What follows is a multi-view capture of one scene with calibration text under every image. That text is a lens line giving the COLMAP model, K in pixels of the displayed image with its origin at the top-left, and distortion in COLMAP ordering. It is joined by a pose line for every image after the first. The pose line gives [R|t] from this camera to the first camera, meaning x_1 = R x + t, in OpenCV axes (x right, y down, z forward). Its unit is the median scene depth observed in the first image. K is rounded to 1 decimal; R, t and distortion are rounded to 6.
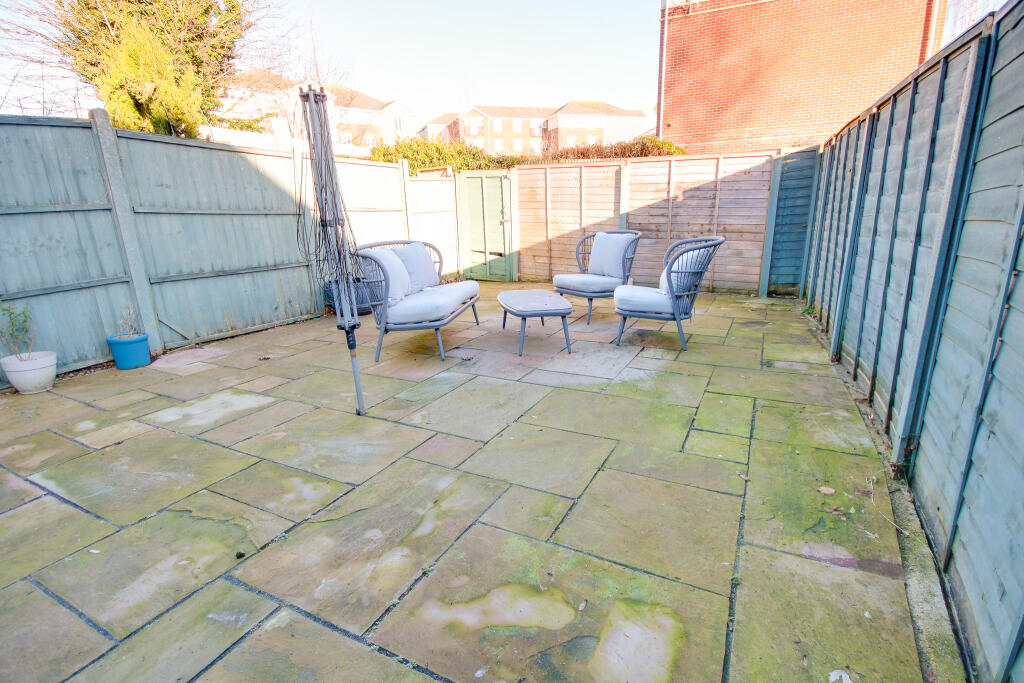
lens RADIAL K [[491.2, 0, 513.7], [0, 491.2, 341.7], [0, 0, 1]] dist [-0.001278, -0.000150]
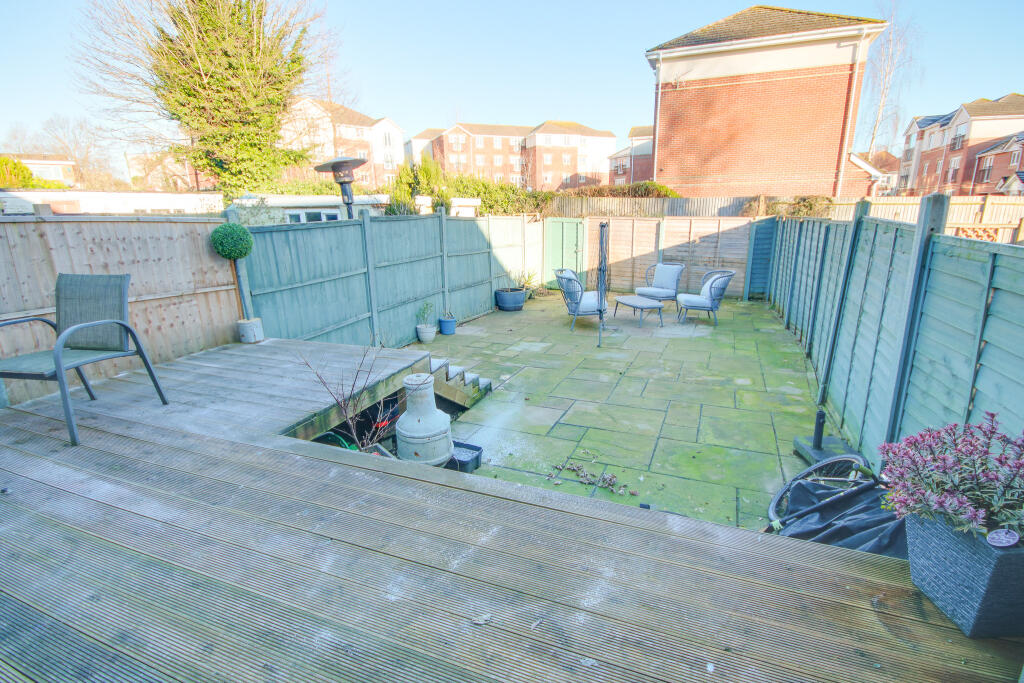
lens RADIAL K [[491.2, 0, 516.1], [0, 491.2, 340.0], [0, 0, 1]] dist [-0.001278, -0.000150]
pose [[0.996868, -0.004029, 0.078982, -0.493626], [0.005384, 0.999842, -0.016947, 0.082408], [-0.078901, 0.017319, 0.996732, -0.743388]]
